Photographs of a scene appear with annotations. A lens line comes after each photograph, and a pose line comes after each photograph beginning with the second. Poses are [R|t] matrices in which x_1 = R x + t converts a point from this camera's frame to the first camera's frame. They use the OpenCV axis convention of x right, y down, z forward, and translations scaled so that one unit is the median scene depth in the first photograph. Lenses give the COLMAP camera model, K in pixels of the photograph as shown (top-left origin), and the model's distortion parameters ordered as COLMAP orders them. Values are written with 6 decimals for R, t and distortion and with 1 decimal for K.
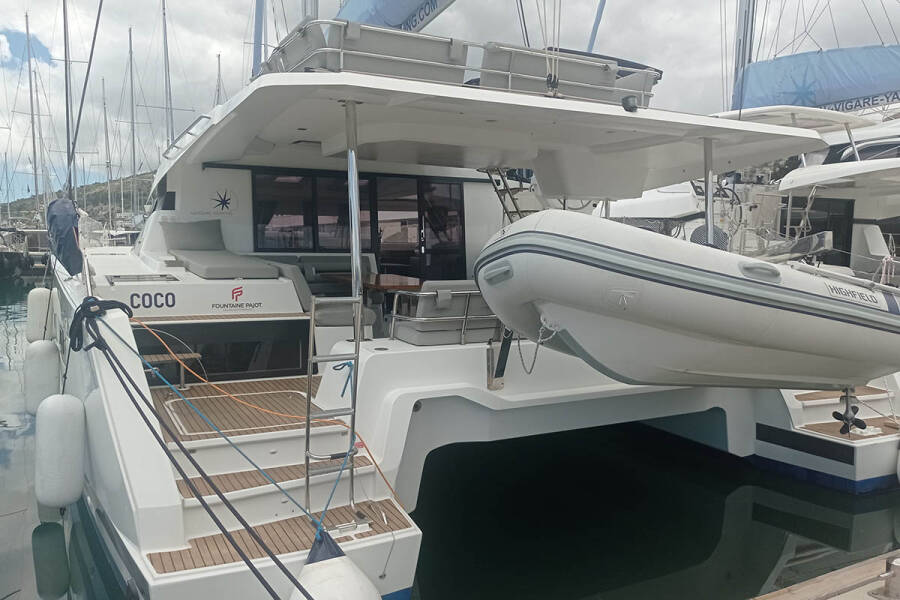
lens RADIAL K [[728.7, 0, 450.0], [0, 728.7, 305.2], [0, 0, 1]] dist [-0.004756, -0.001750]
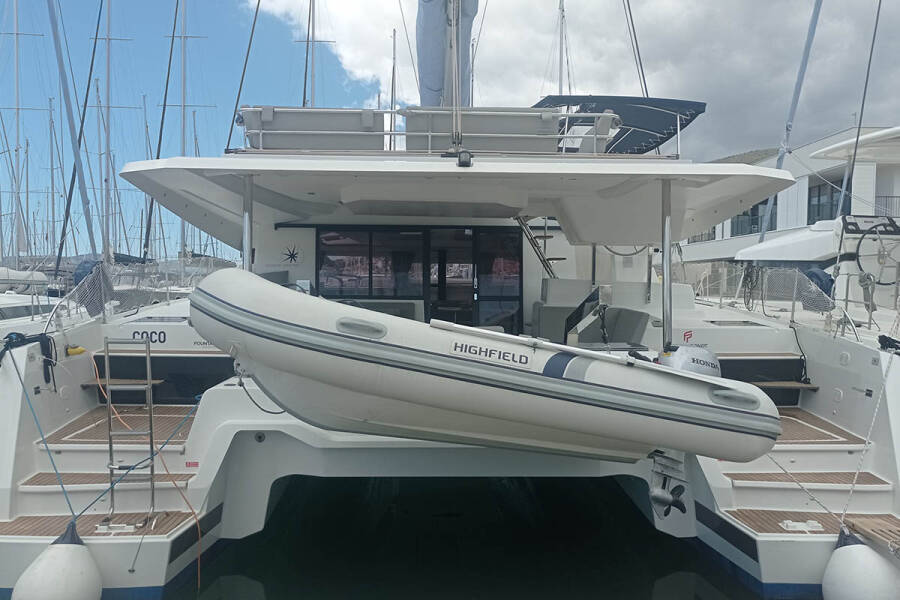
lens RADIAL K [[728.7, 0, 450.0], [0, 728.7, 305.2], [0, 0, 1]] dist [-0.004756, -0.001750]
pose [[0.895335, 0.011772, -0.445239, 0.631485], [-0.037415, 0.998105, -0.048849, -0.020009], [0.443820, 0.060395, 0.894079, 0.088676]]
